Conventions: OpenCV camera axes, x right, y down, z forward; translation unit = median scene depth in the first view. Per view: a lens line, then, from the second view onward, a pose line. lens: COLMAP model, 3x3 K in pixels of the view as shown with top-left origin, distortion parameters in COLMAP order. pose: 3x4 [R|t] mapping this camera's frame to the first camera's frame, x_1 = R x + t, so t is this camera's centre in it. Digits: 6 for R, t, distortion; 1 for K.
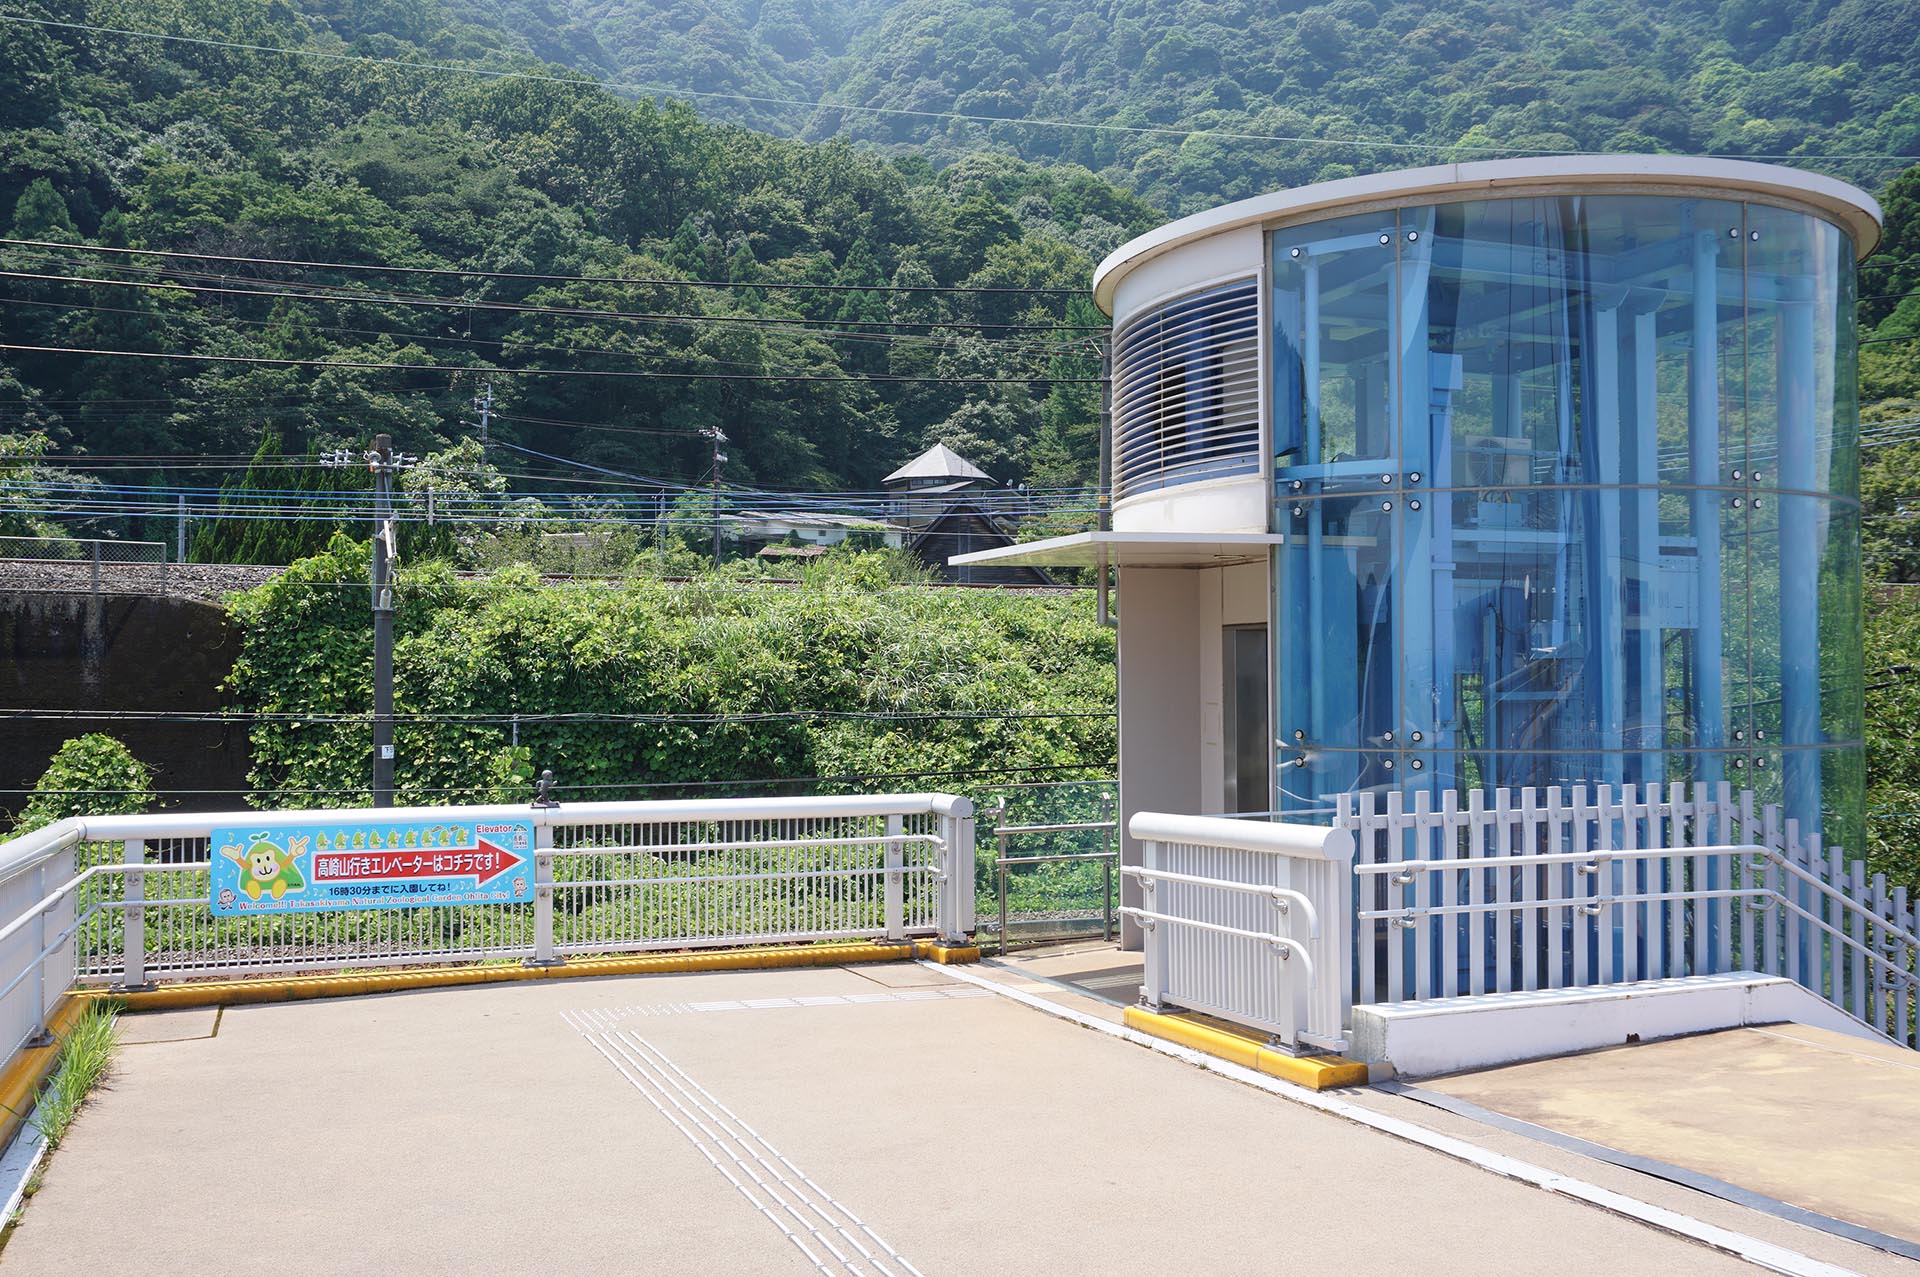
lens RADIAL K [[1711.7, 0, 963.5], [0, 1711.7, 640.0], [0, 0, 1]] dist [-0.003912, -0.000771]
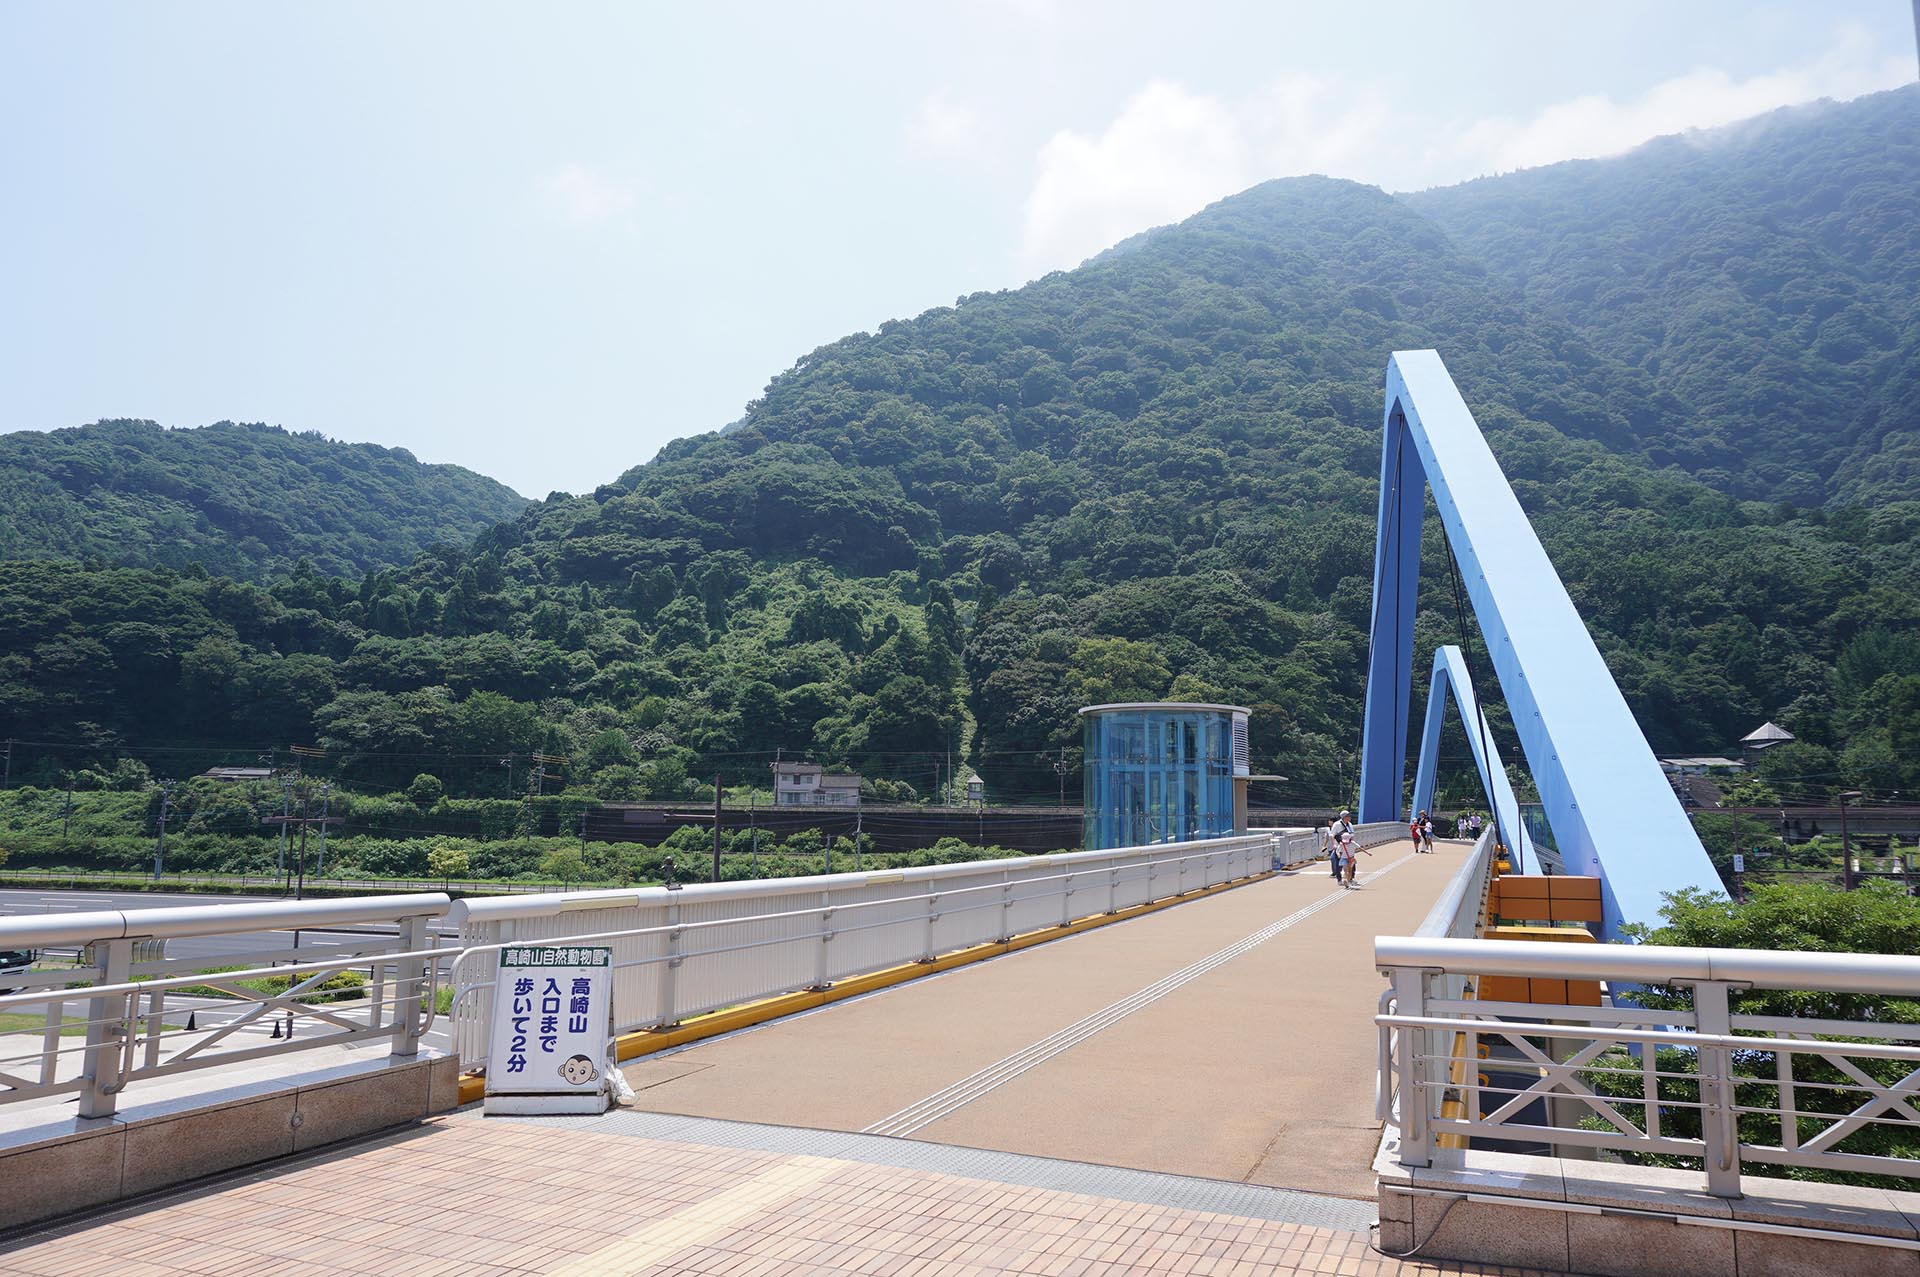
lens RADIAL K [[1347.1, 0, 964.3], [0, 1347.1, 637.5], [0, 0, 1]] dist [-0.004795, 0.001739]
pose [[0.728792, -0.086611, -0.679236, 0.325789], [0.005814, 0.992715, -0.120345, -0.017936], [0.684711, 0.083757, 0.723986, -0.747194]]
